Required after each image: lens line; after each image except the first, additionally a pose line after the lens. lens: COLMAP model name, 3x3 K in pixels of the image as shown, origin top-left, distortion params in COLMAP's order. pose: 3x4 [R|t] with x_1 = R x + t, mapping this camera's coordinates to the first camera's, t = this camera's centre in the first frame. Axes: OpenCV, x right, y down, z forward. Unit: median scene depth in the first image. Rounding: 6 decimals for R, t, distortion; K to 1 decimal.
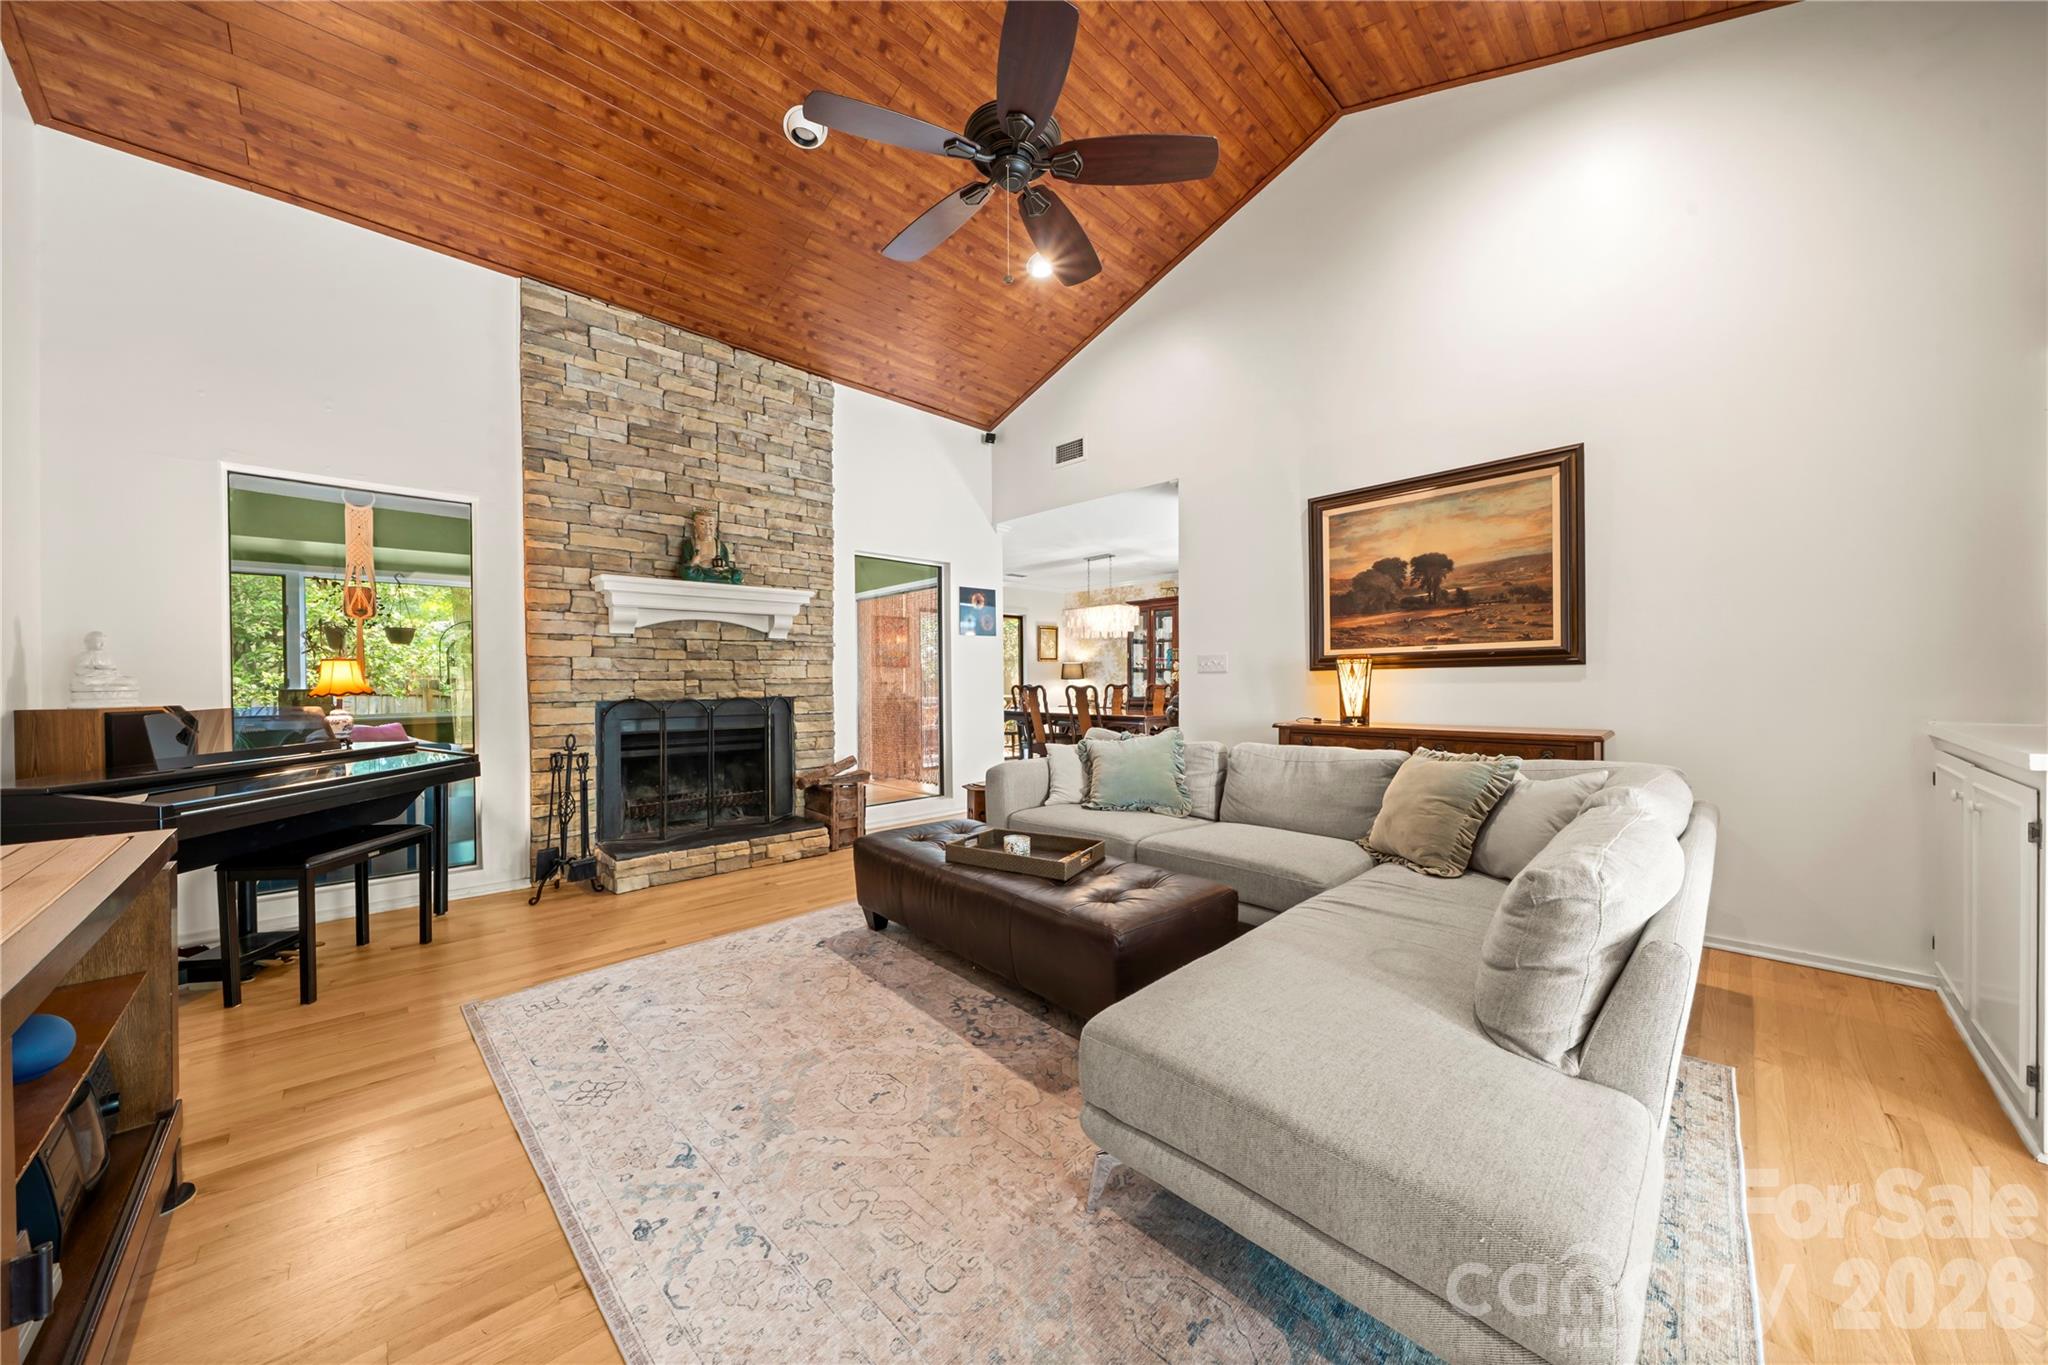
lens RADIAL K [[695.3, 0, 1019.4], [0, 695.3, 692.3], [0, 0, 1]] dist [-0.006909, -0.000255]
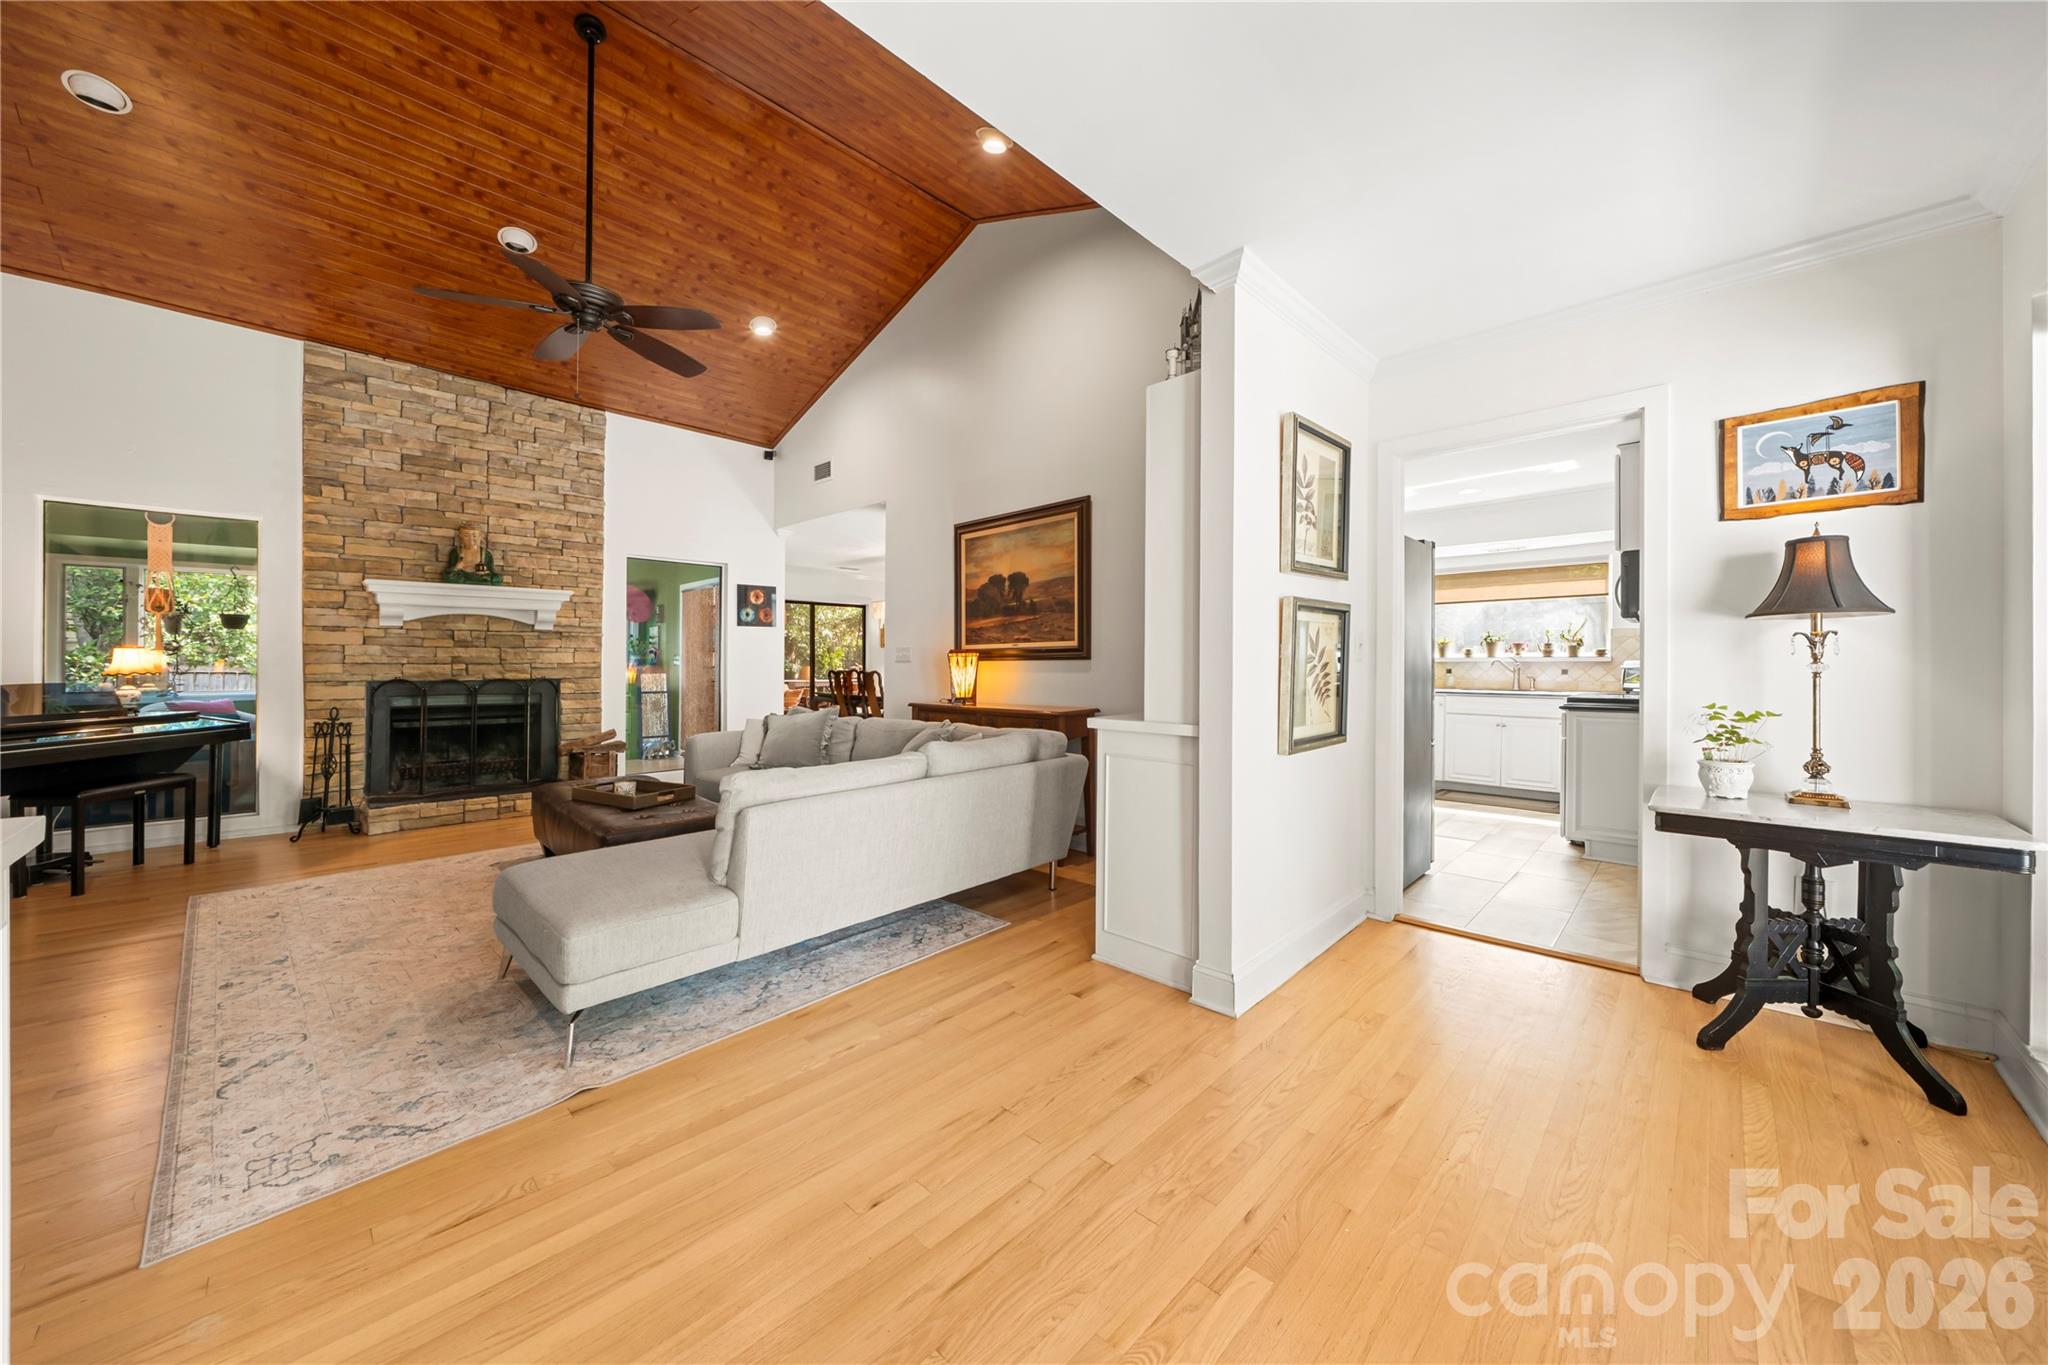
lens RADIAL K [[727.5, 0, 1011.0], [0, 727.5, 665.9], [0, 0, 1]] dist [-0.005816, 0.000127]
pose [[0.999412, 0.009073, 0.033070, 0.482003], [-0.008617, 0.999866, -0.013920, -0.005710], [-0.033192, 0.013627, 0.999356, -0.315511]]
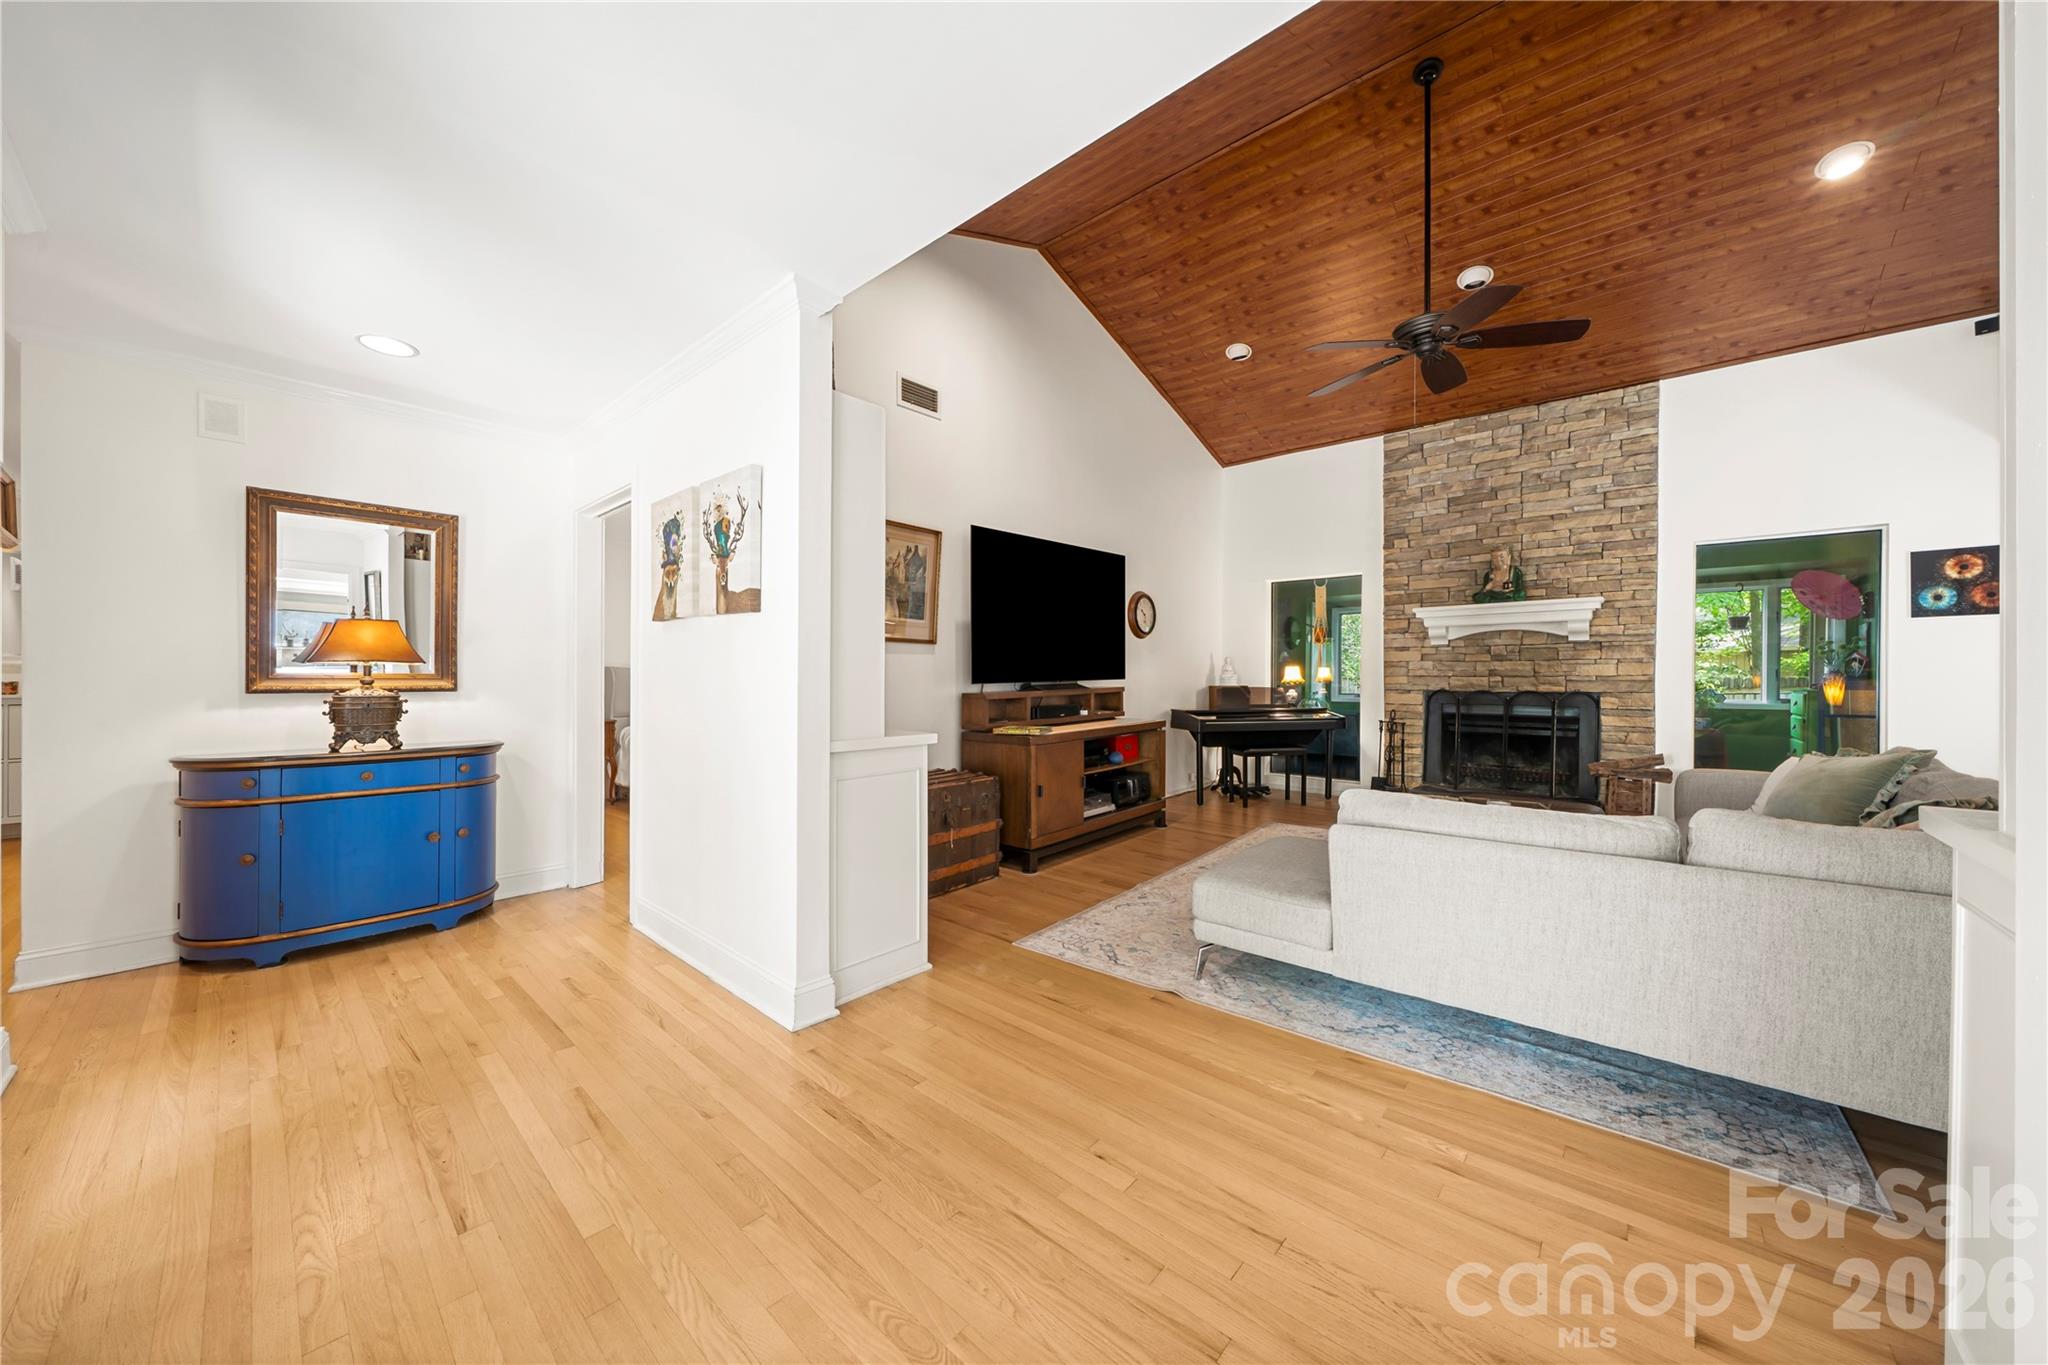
lens RADIAL K [[712.4, 0, 1017.9], [0, 712.4, 667.8], [0, 0, 1]] dist [-0.007682, -0.000092]
pose [[0.068034, -0.001299, -0.997682, 0.868996], [-0.017365, 0.999846, -0.002486, -0.016463], [0.997532, 0.017494, 0.068001, 0.010620]]
